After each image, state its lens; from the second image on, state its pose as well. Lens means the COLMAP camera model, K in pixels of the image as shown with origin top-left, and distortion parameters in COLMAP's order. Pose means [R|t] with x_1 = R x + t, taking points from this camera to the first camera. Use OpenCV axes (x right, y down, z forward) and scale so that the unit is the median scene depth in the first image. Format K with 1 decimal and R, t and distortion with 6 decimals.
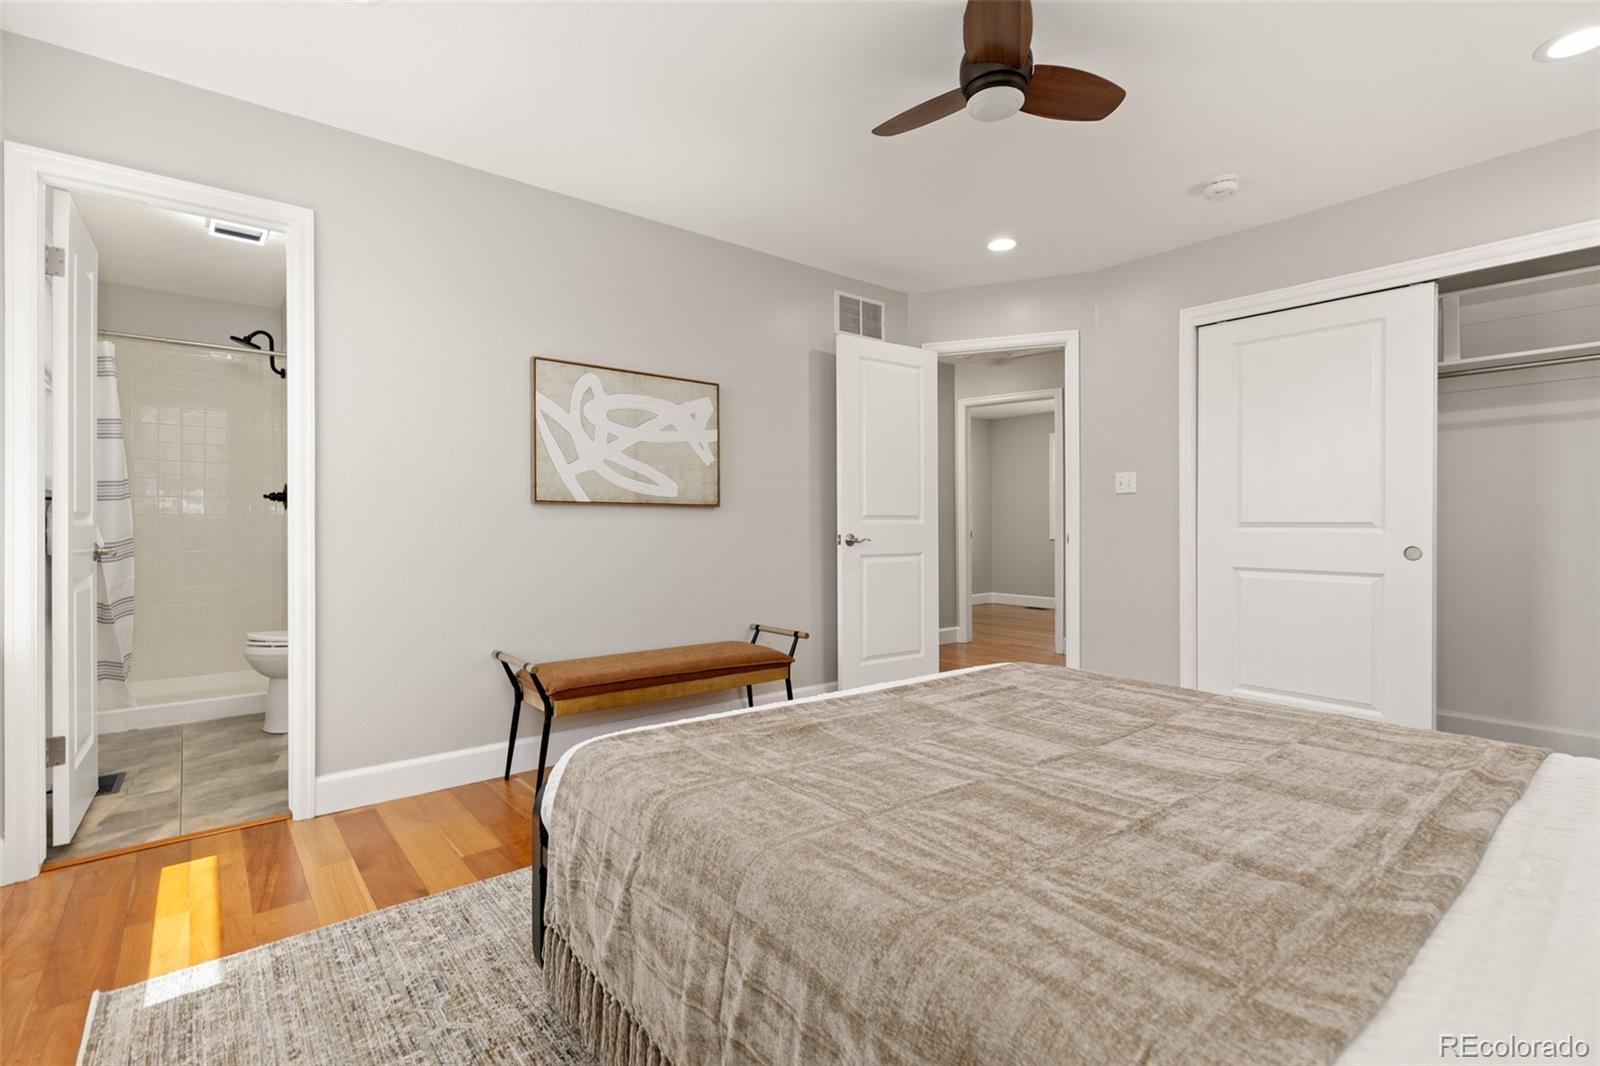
lens RADIAL K [[733.1, 0, 801.8], [0, 733.1, 536.0], [0, 0, 1]] dist [0.009119, -0.001469]
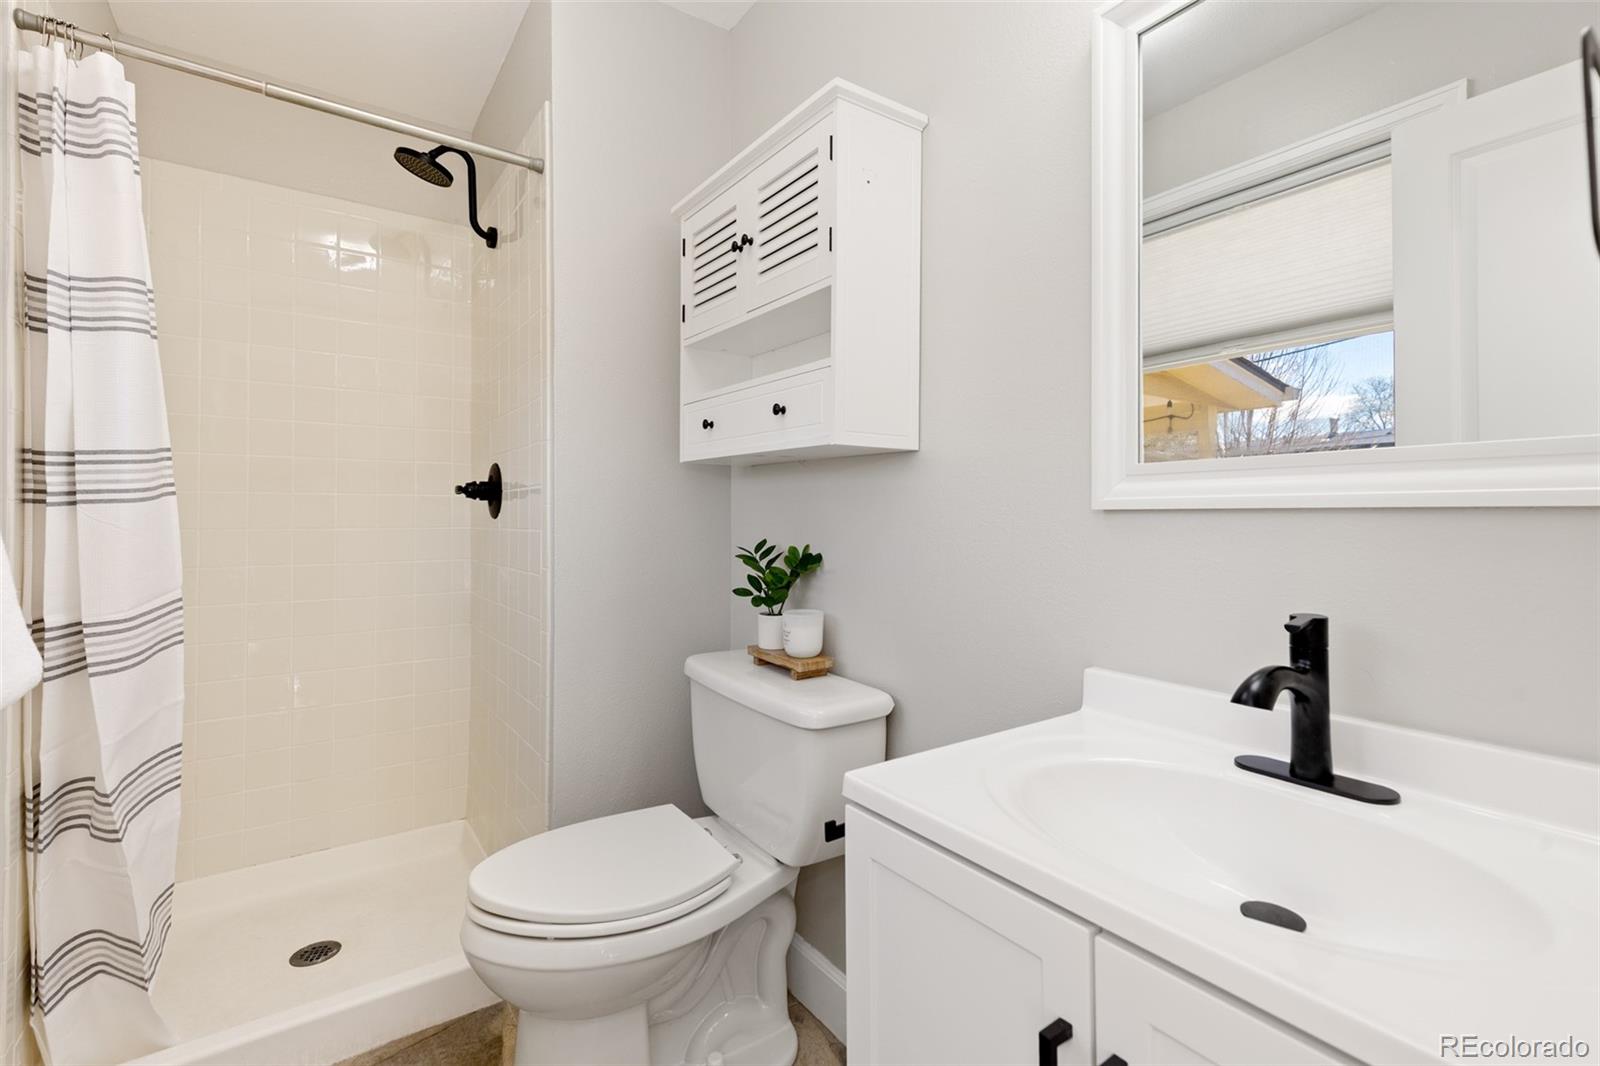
lens RADIAL K [[733.1, 0, 797.9], [0, 733.1, 521.3], [0, 0, 1]] dist [0.009119, -0.001469]
pose [[0.995523, 0.012041, -0.093749, -0.542355], [-0.012267, 0.999923, -0.001839, -0.040601], [0.093720, 0.002980, 0.995594, 0.638635]]
